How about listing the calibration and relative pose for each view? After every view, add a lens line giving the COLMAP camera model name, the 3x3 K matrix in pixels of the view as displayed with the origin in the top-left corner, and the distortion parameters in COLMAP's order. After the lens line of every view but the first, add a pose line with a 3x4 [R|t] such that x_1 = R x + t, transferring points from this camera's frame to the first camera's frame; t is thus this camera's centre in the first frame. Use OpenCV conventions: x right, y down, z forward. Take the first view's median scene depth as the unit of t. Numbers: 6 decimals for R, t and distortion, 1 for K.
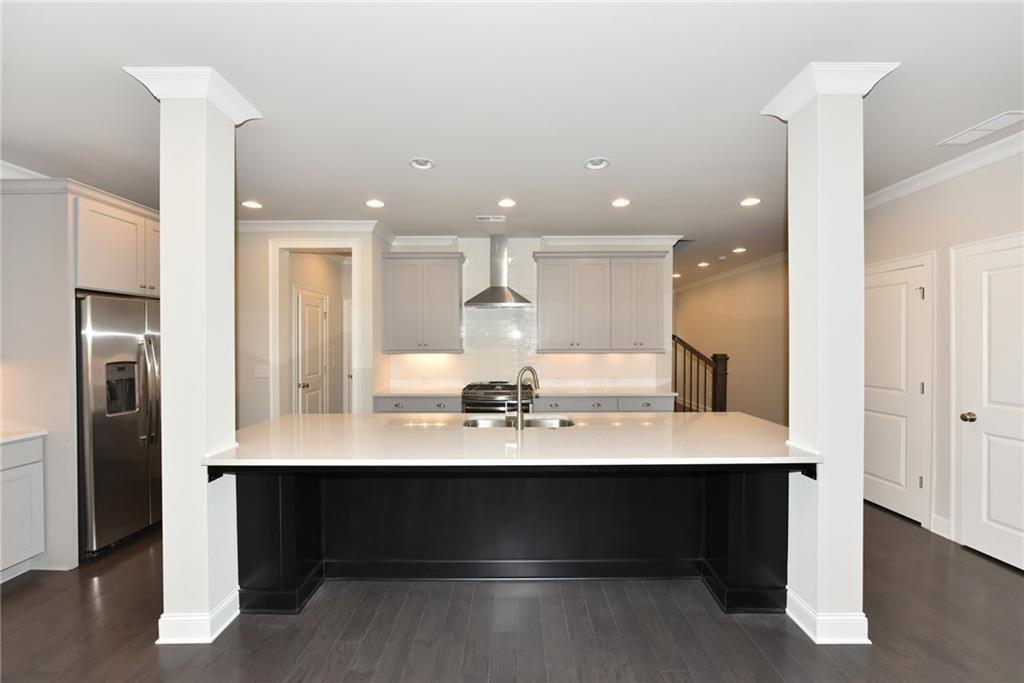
lens RADIAL K [[423.0, 0, 512.0], [0, 423.0, 341.5], [0, 0, 1]] dist [0.021003, -0.000303]
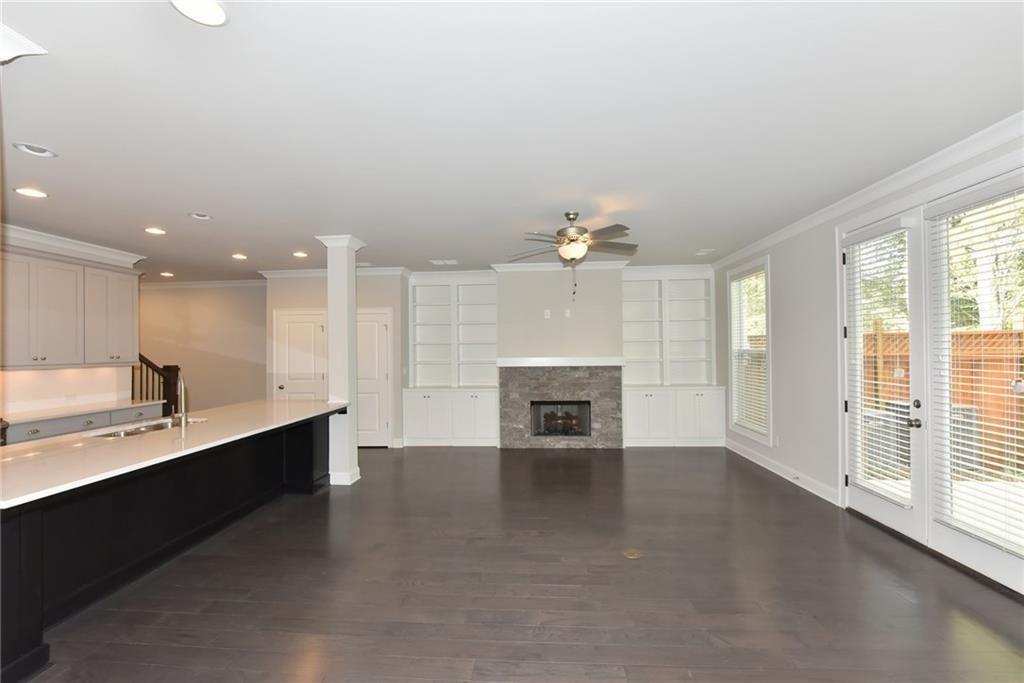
lens RADIAL K [[420.0, 0, 509.2], [0, 420.0, 344.9], [0, 0, 1]] dist [-0.001612, -0.000137]
pose [[0.075818, 0.013850, 0.997026, -0.753697], [0.012985, 0.999805, -0.014876, 0.003102], [-0.997037, 0.014075, 0.075623, -0.009723]]
